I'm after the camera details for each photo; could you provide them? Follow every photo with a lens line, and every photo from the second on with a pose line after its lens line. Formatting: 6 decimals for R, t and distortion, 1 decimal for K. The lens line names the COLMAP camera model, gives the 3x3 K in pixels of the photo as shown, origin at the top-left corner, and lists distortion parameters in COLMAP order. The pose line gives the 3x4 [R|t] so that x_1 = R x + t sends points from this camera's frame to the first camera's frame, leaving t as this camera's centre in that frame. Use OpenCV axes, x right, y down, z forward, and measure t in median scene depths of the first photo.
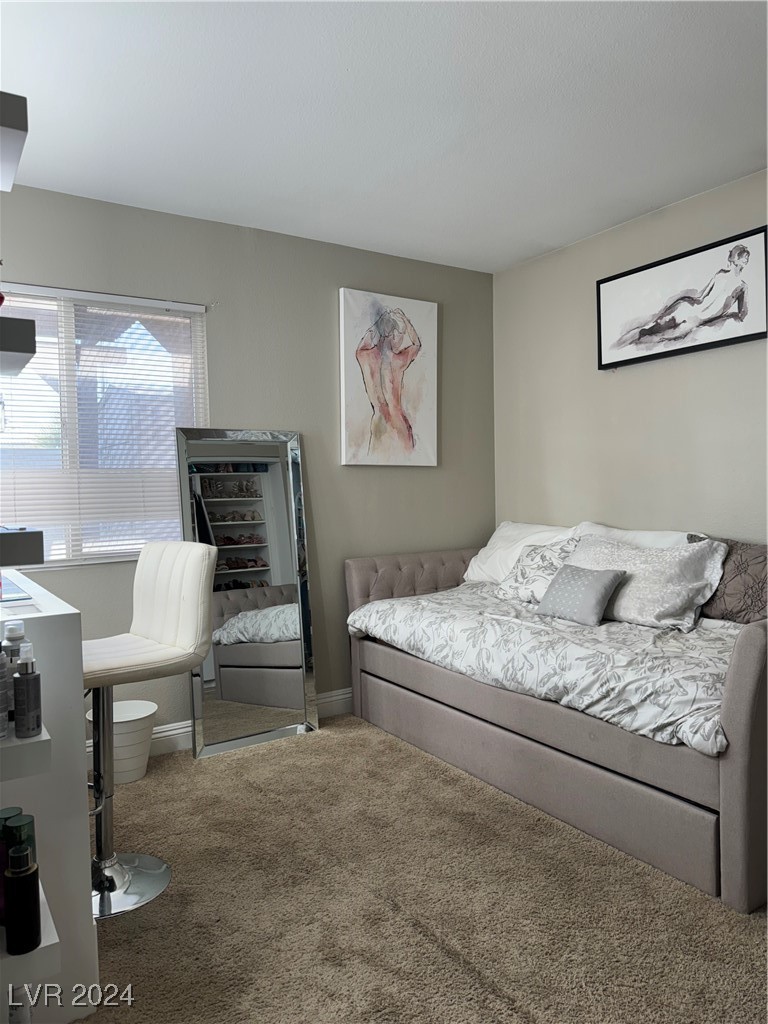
lens RADIAL K [[731.9, 0, 384.5], [0, 731.9, 514.1], [0, 0, 1]] dist [0.045665, -0.026021]
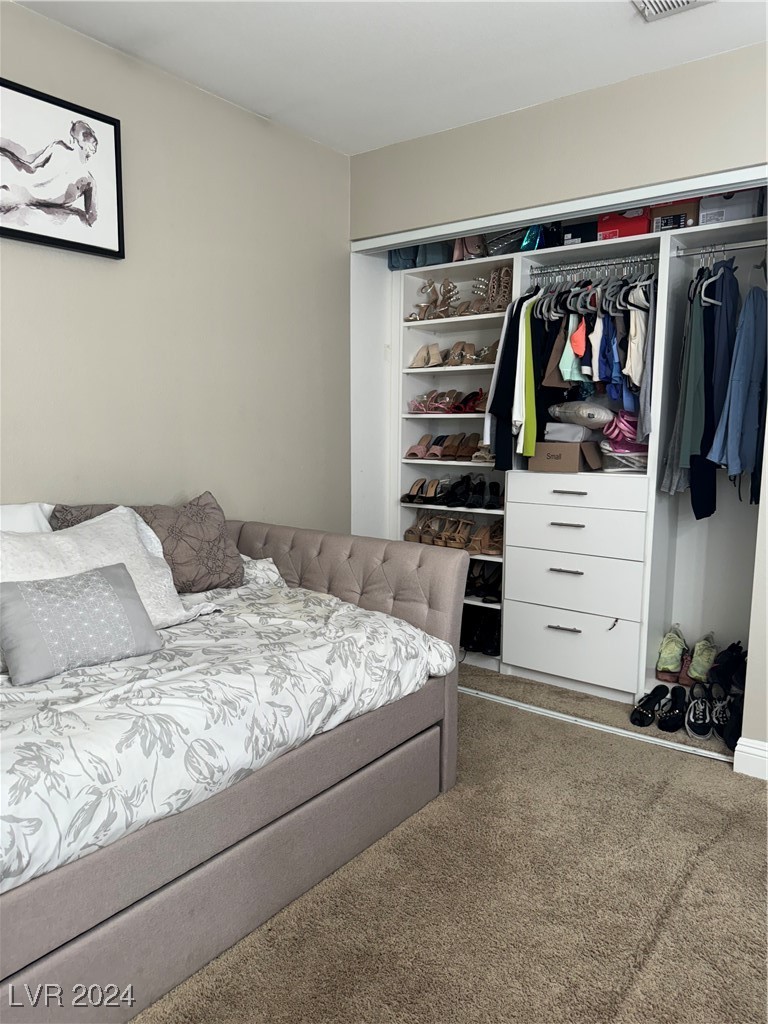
lens RADIAL K [[731.9, 0, 384.3], [0, 731.9, 509.2], [0, 0, 1]] dist [0.045665, -0.026021]
pose [[-0.342091, -0.094099, 0.934944, -0.384969], [0.038696, 0.992719, 0.114072, -0.040478], [-0.938870, 0.075202, -0.335958, 0.996160]]
